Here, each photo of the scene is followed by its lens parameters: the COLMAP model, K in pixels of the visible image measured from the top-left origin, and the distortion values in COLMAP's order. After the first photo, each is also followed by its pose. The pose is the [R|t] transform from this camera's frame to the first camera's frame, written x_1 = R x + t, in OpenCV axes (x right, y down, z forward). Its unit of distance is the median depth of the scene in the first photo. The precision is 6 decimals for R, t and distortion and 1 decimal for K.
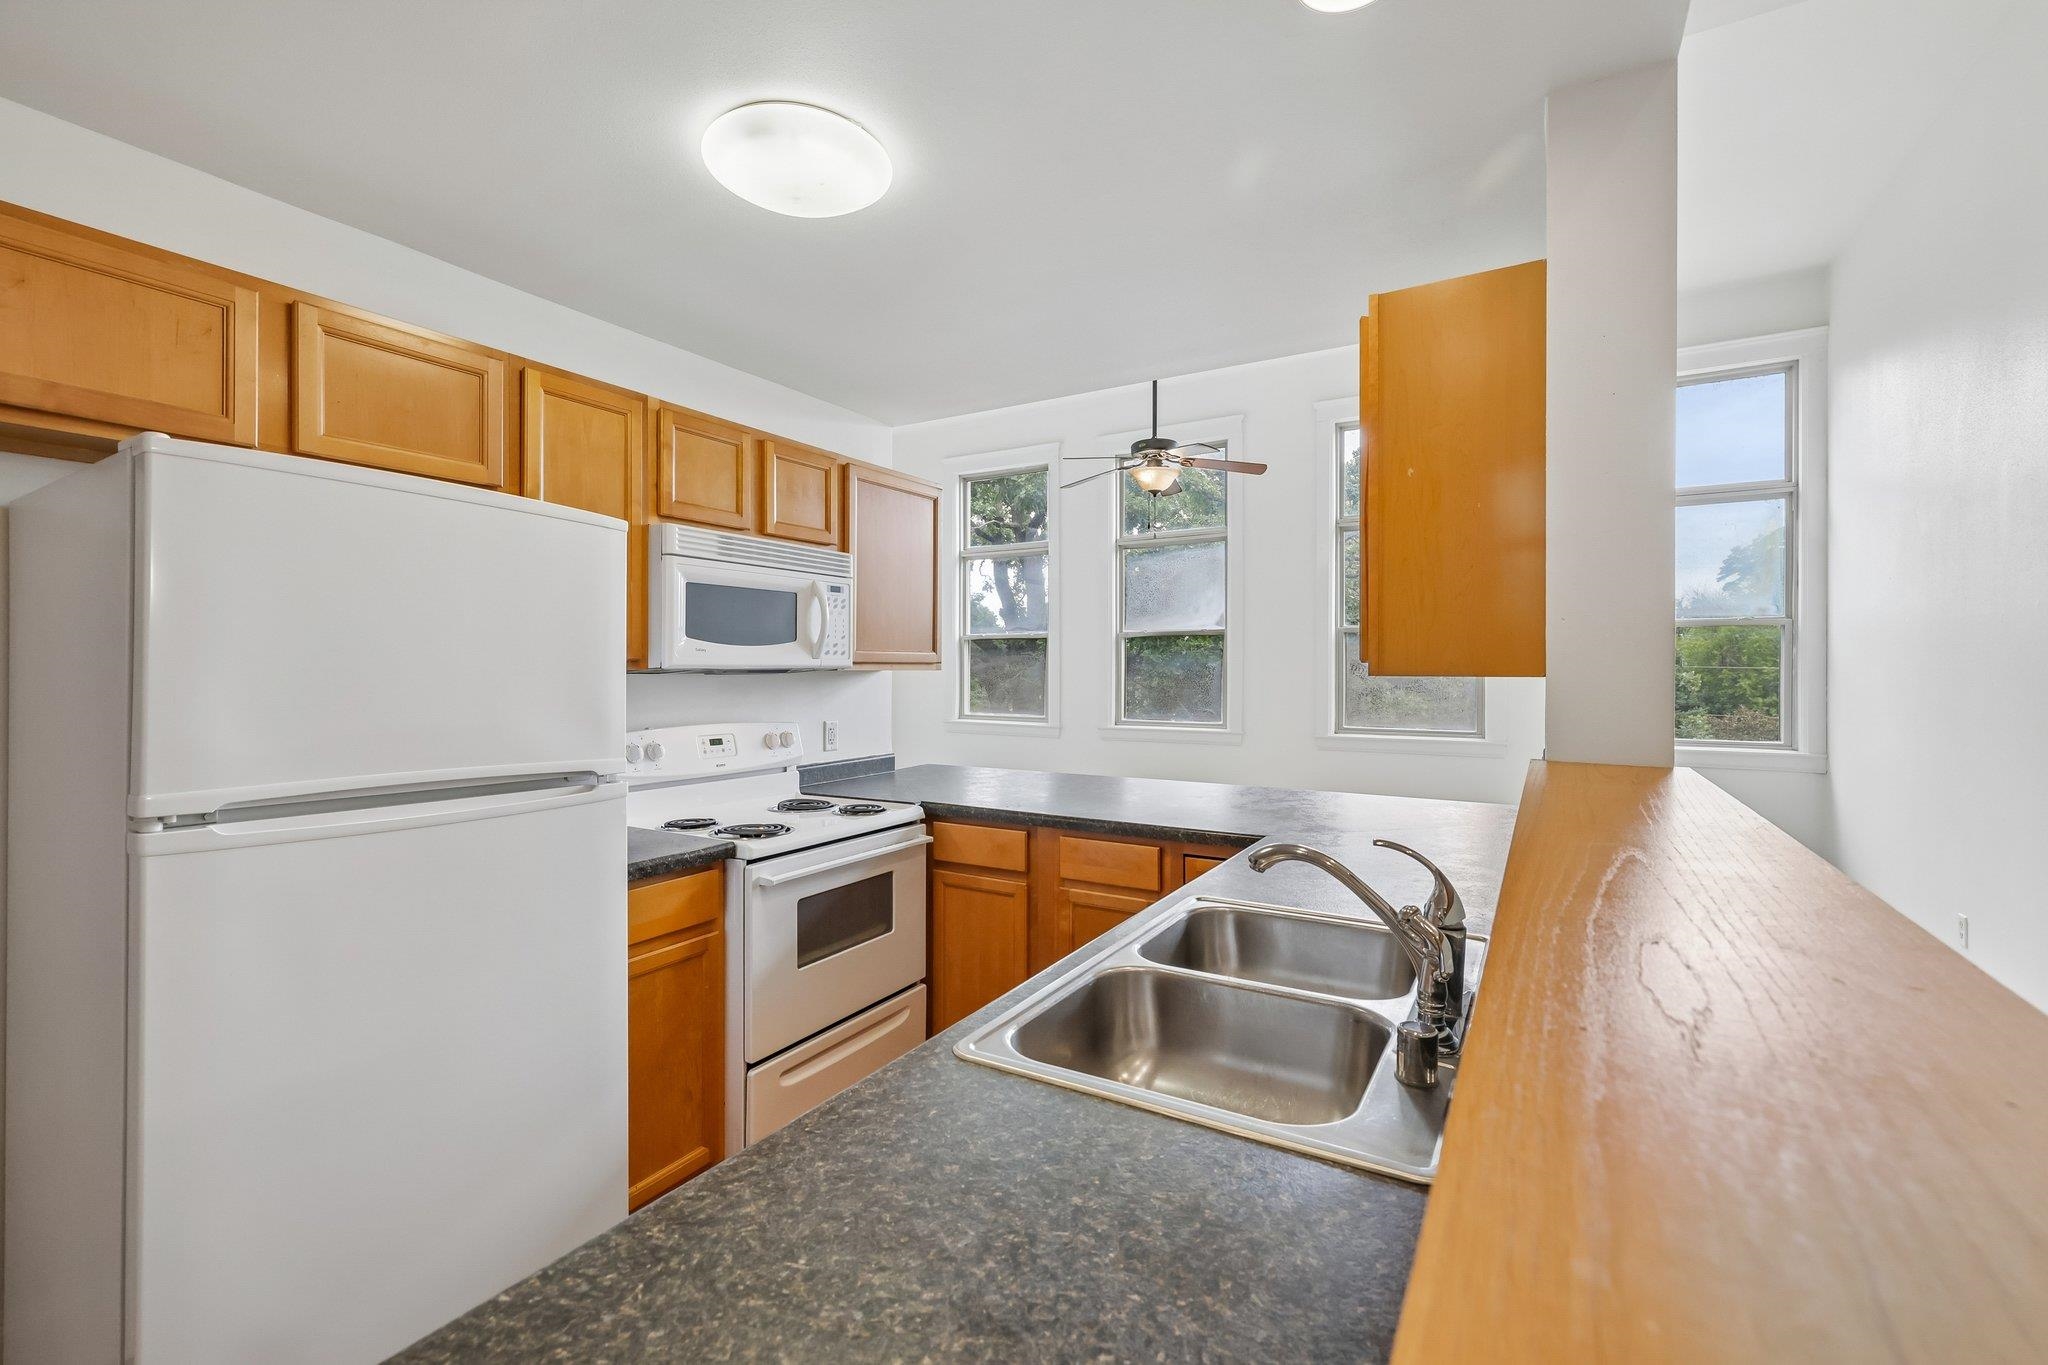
lens RADIAL K [[877.9, 0, 1015.3], [0, 877.9, 659.9], [0, 0, 1]] dist [0.000505, 0.000609]
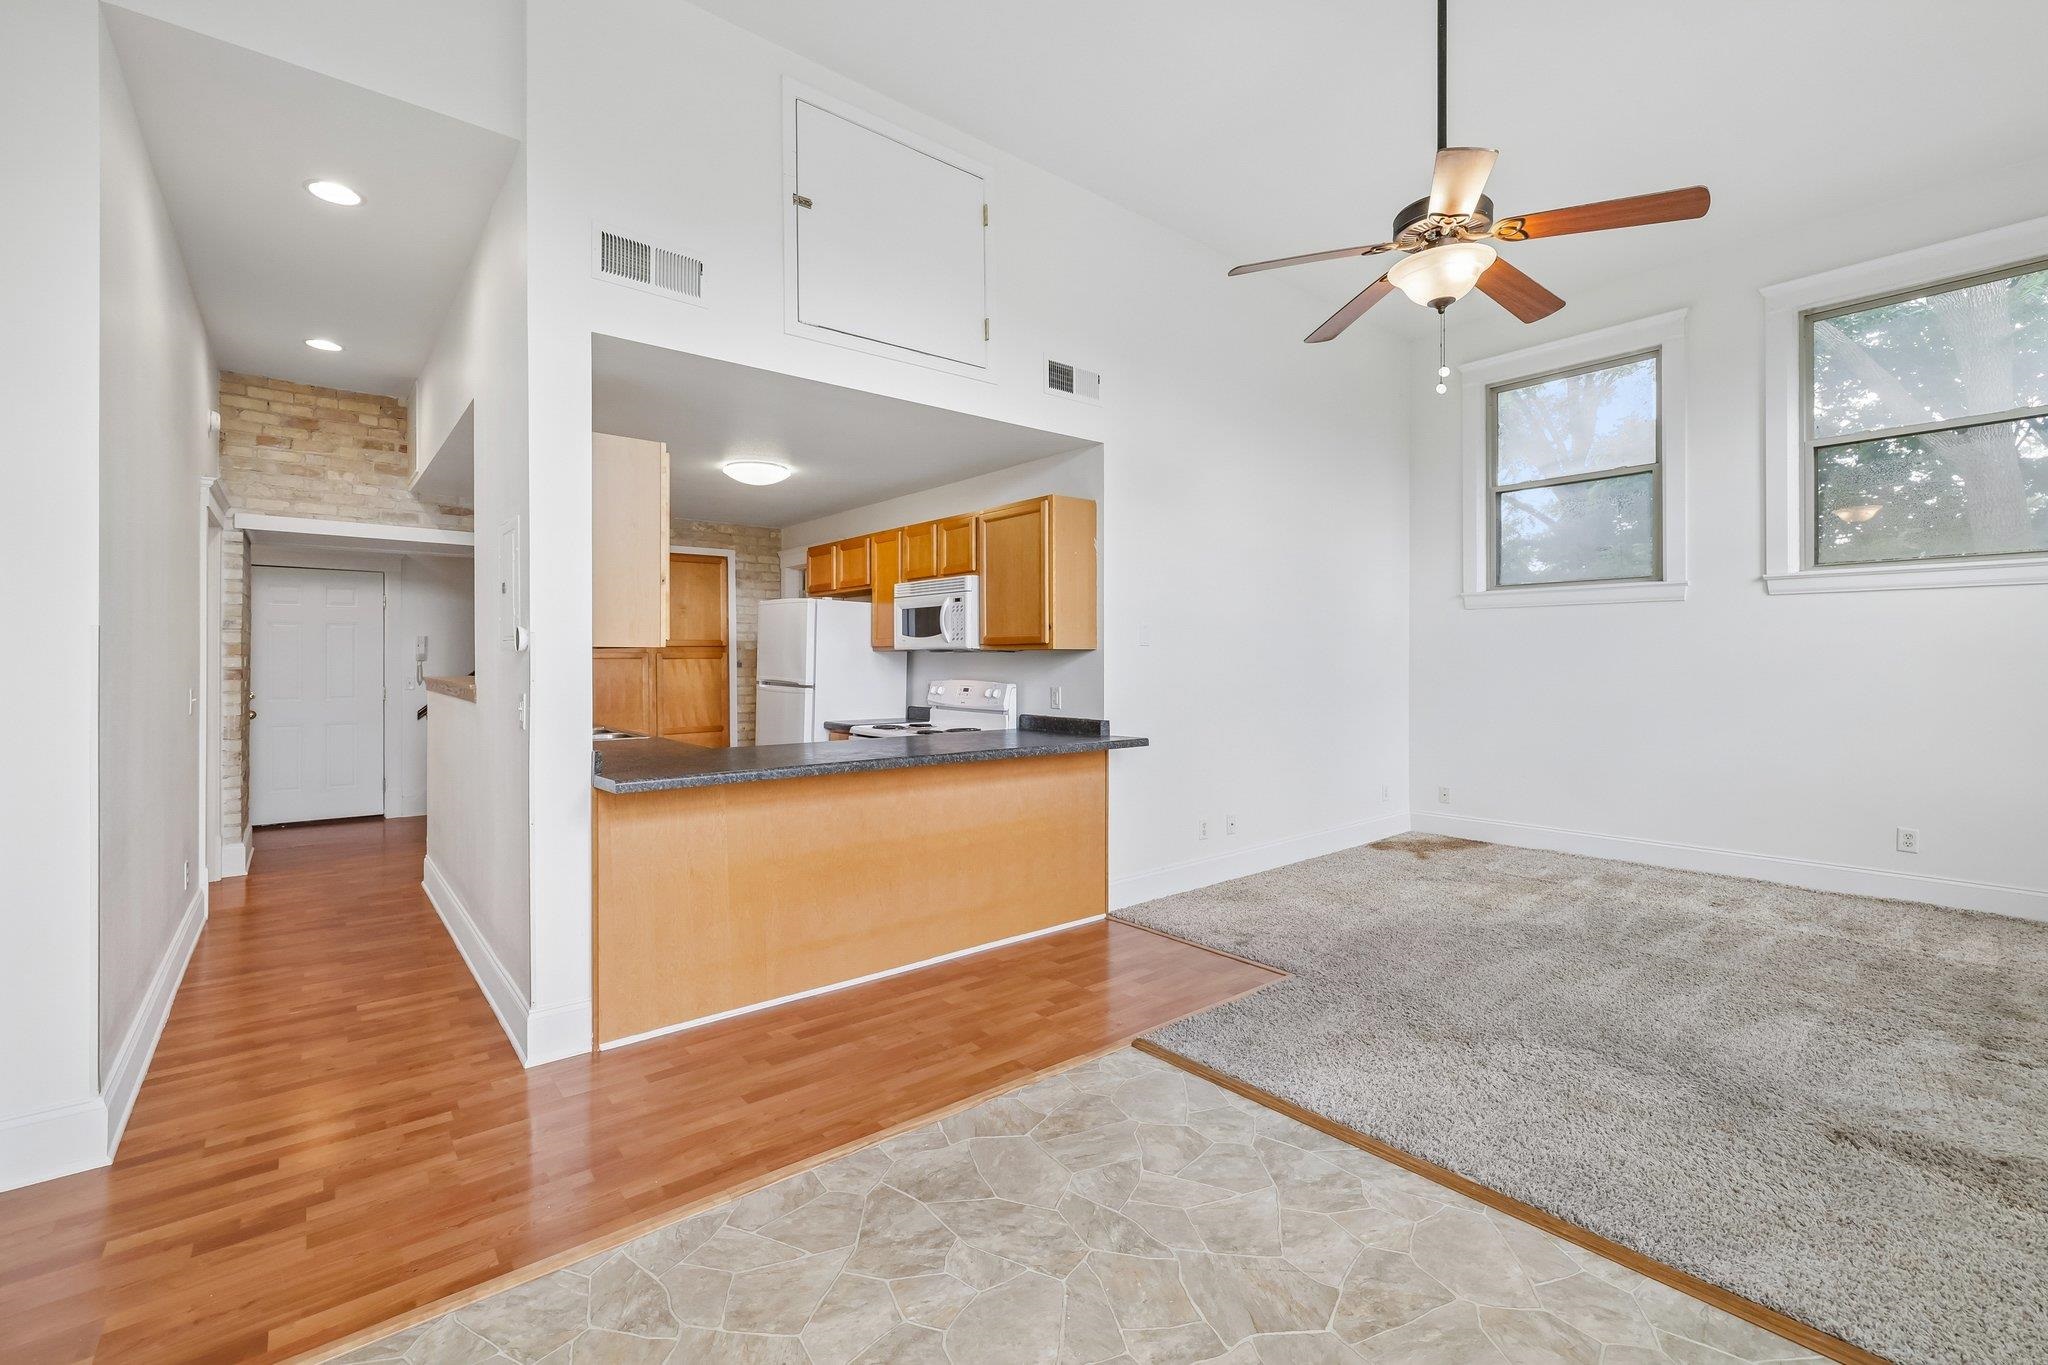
lens RADIAL K [[877.9, 0, 1015.3], [0, 877.9, 659.9], [0, 0, 1]] dist [0.000505, 0.000609]
pose [[-0.333949, -0.001049, -0.942591, 1.231053], [0.007329, 0.999966, -0.003709, 0.035698], [0.942563, -0.008147, -0.333930, 1.564245]]
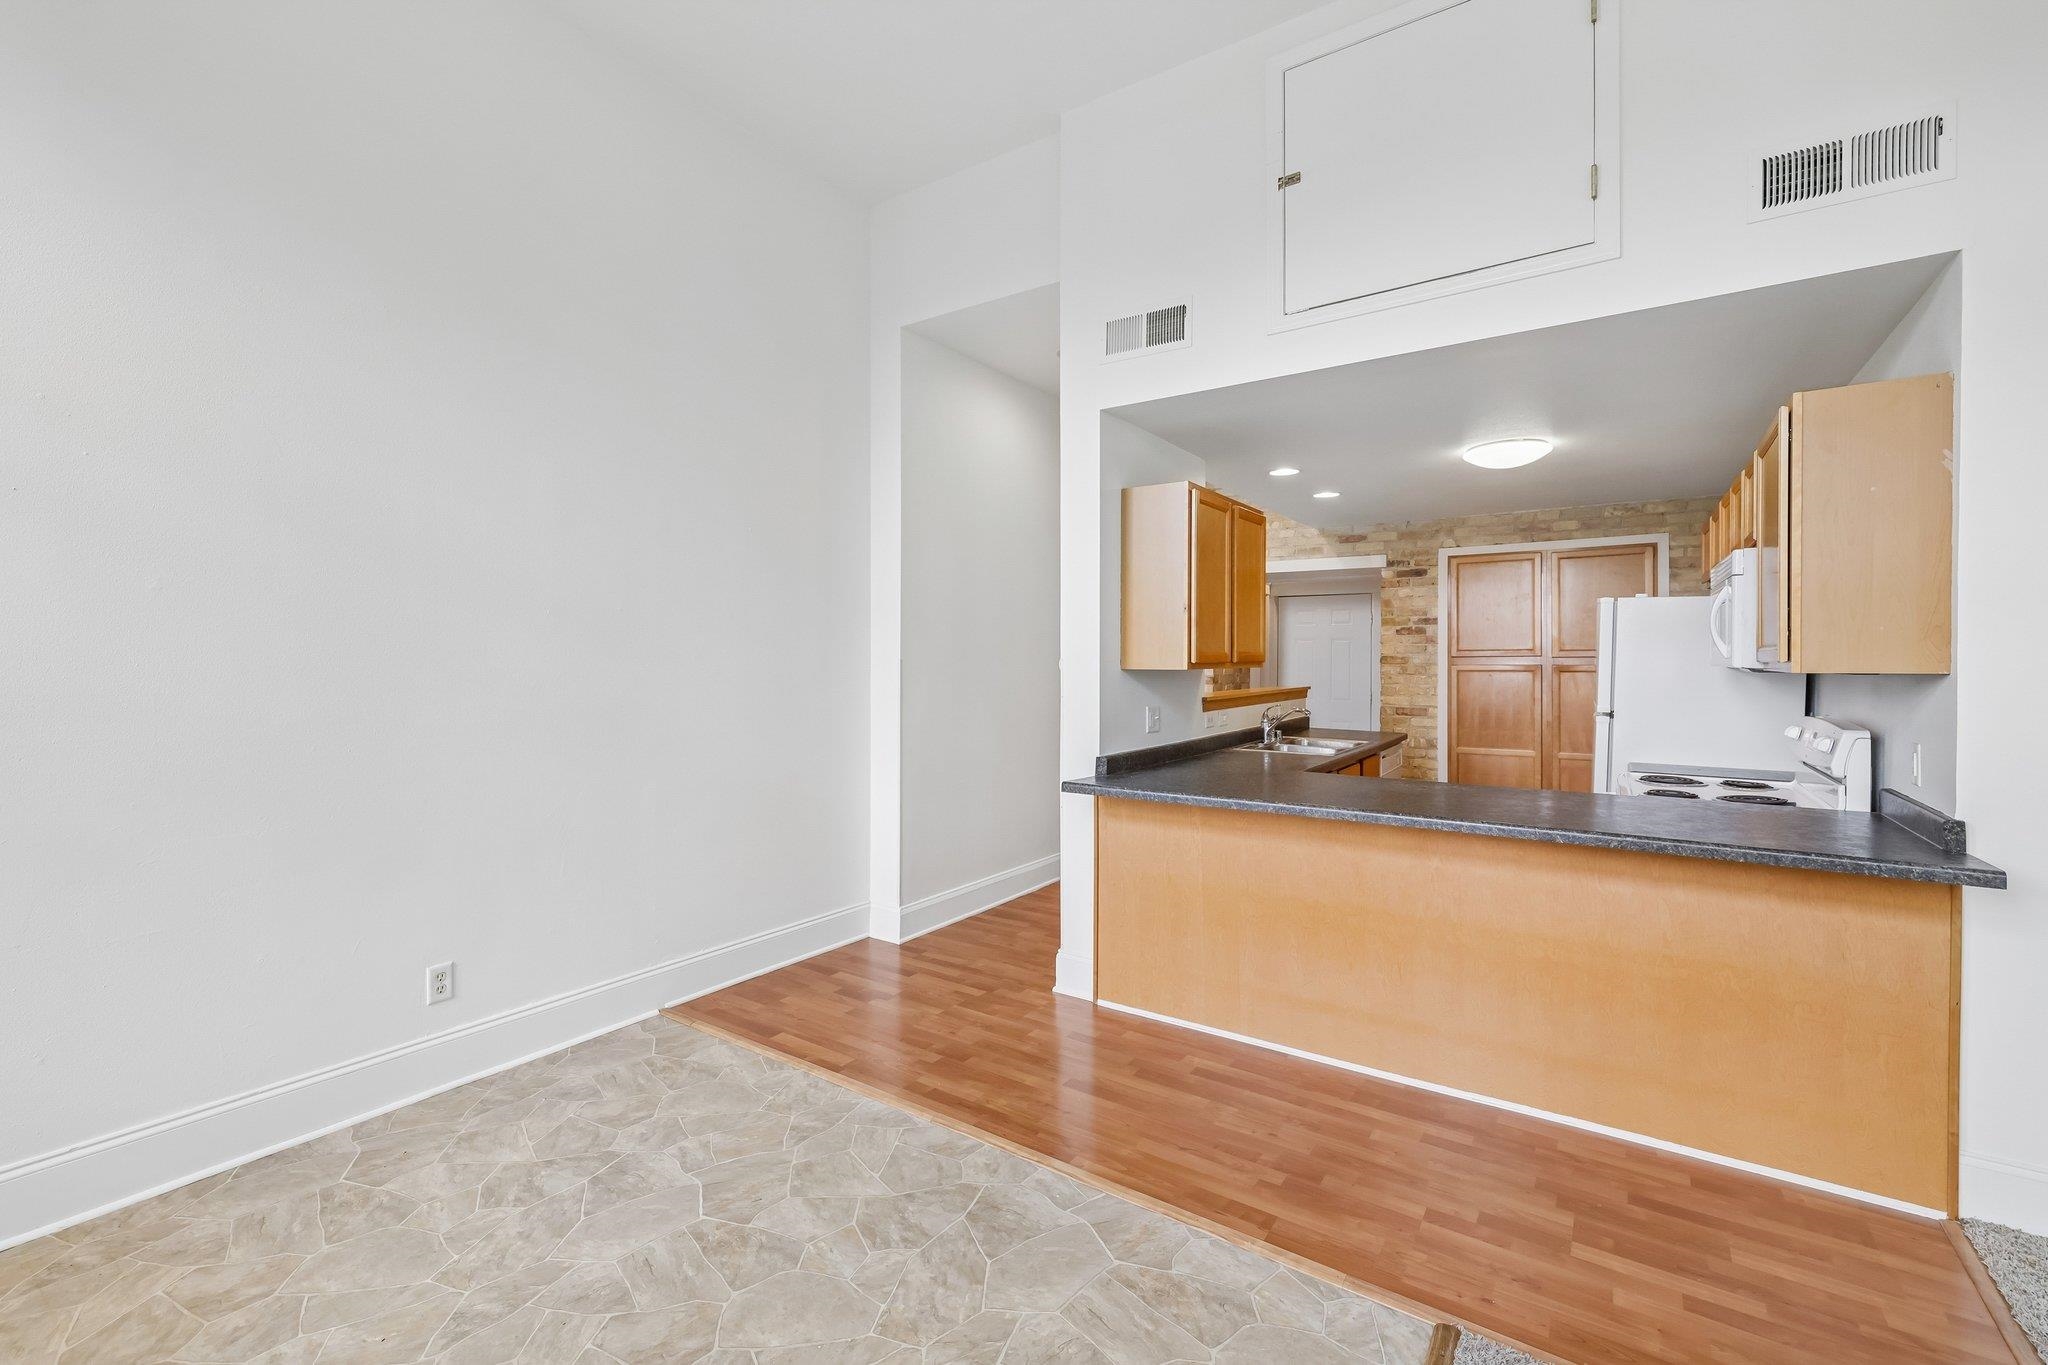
lens RADIAL K [[873.8, 0, 1012.4], [0, 873.8, 668.6], [0, 0, 1]] dist [0.000131, 0.000327]
pose [[-0.998183, -0.003177, 0.060171, 0.537249], [-0.003015, 0.999992, 0.002789, 0.009636], [-0.060180, 0.002603, -0.998184, 1.963402]]
